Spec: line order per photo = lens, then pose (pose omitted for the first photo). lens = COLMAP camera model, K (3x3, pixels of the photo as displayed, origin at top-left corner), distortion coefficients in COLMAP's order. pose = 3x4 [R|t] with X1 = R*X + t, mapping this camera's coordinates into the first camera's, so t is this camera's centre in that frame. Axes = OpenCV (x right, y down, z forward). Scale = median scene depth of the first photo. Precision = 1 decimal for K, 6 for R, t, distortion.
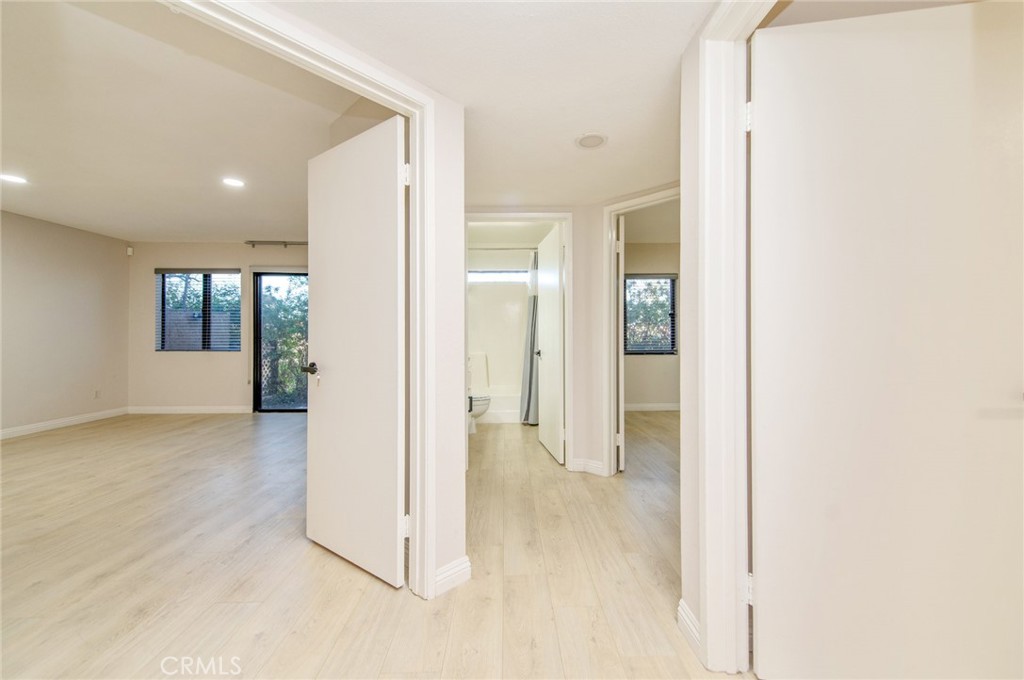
lens RADIAL K [[401.9, 0, 511.8], [0, 401.9, 332.2], [0, 0, 1]] dist [0.009068, -0.000281]
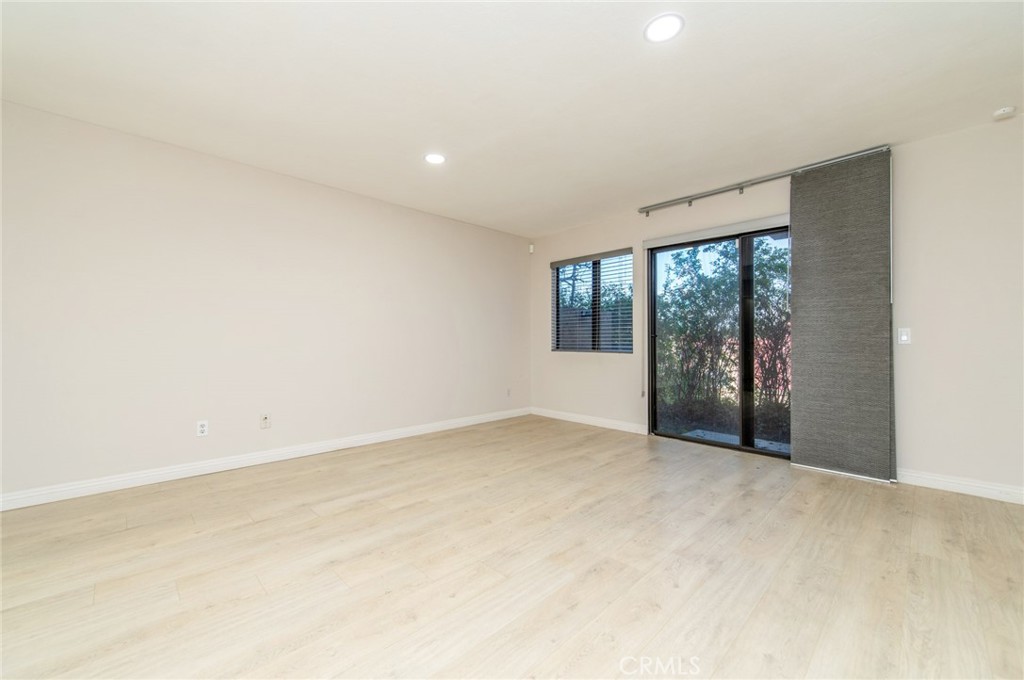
lens RADIAL K [[401.9, 0, 514.2], [0, 401.9, 339.3], [0, 0, 1]] dist [0.009068, -0.000281]
pose [[0.687252, -0.002604, -0.726414, -0.263051], [0.006268, 0.999978, 0.002345, 0.017647], [0.726392, -0.006165, 0.687253, 0.296641]]
